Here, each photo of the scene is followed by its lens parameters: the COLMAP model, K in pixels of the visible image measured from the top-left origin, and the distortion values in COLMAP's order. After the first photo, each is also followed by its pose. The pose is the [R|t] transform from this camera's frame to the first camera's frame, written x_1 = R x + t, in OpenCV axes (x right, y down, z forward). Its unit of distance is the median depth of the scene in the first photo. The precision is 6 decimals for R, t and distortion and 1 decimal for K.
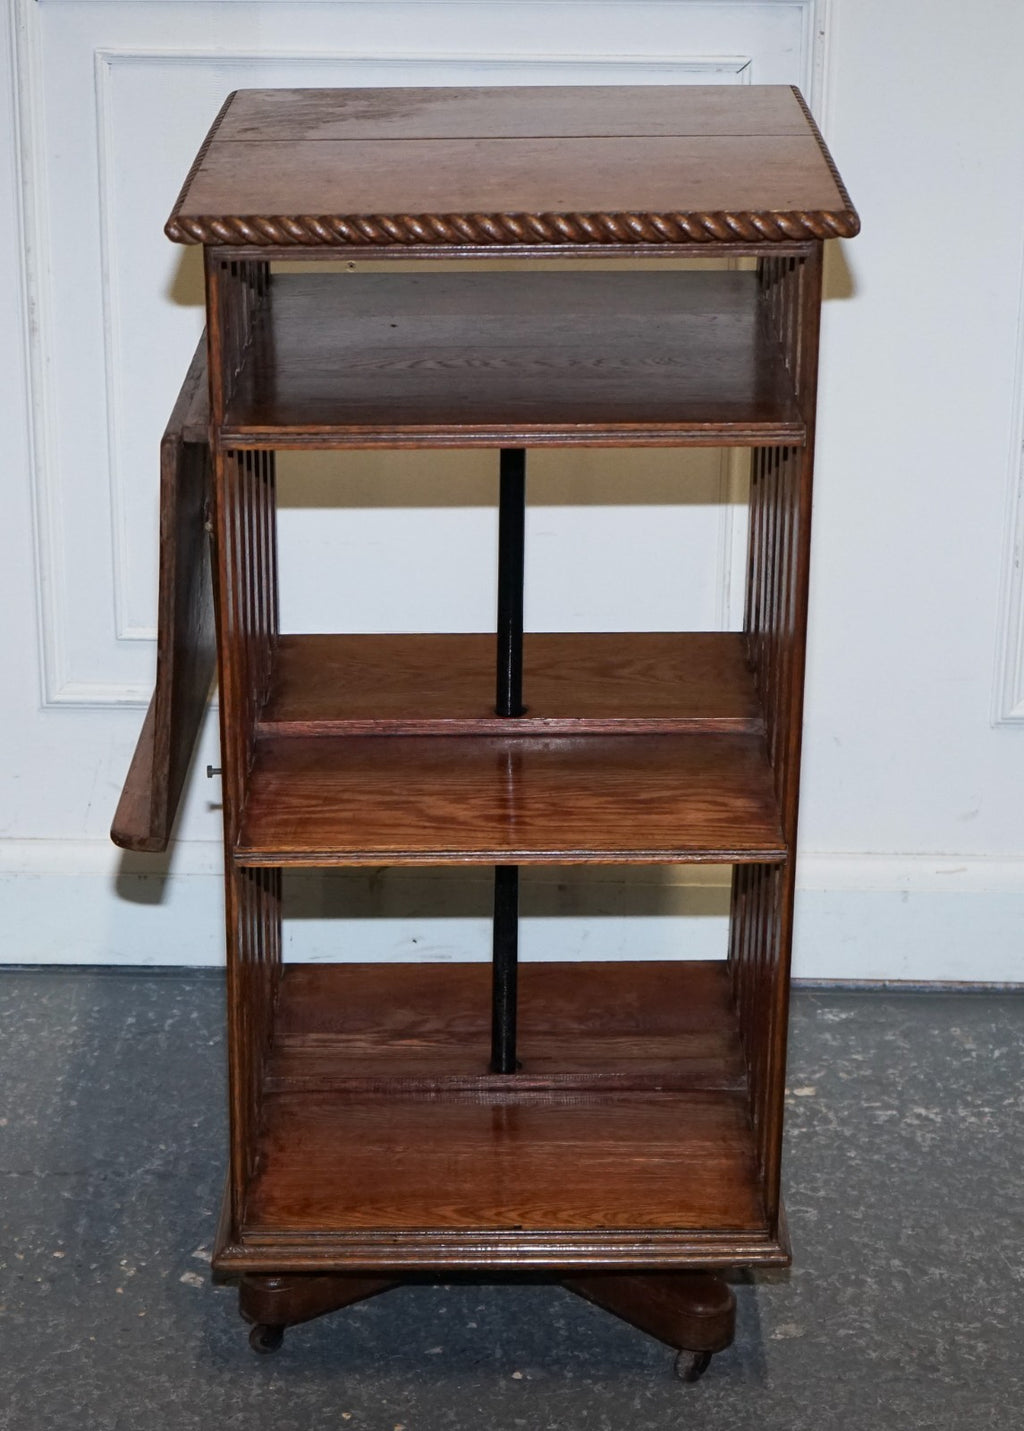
lens RADIAL K [[3135.6, 0, 460.7], [0, 3135.6, 743.0], [0, 0, 1]] dist [0.045398, -0.264823]
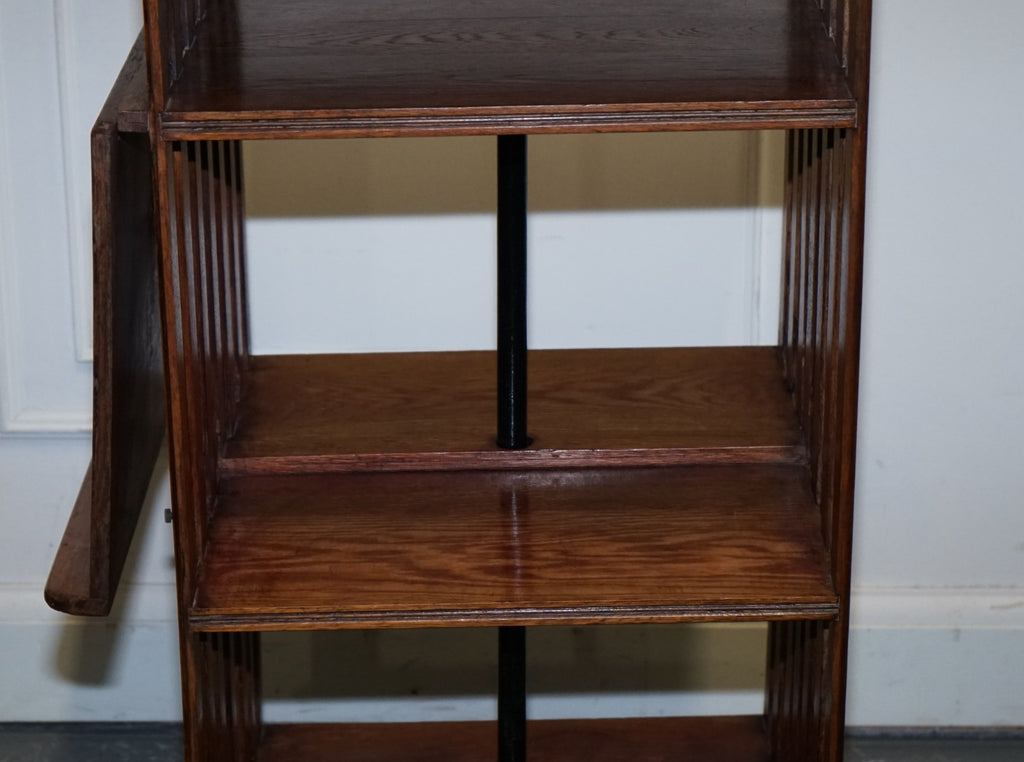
lens RADIAL K [[2952.6, 0, 512.0], [0, 2952.6, 381.0], [0, 0, 1]] dist [-0.003556, -0.569793]
pose [[0.999862, -0.013115, 0.010221, 0.007704], [0.013322, 0.999703, -0.020403, -0.010878], [-0.009950, 0.020536, 0.999740, 0.195453]]
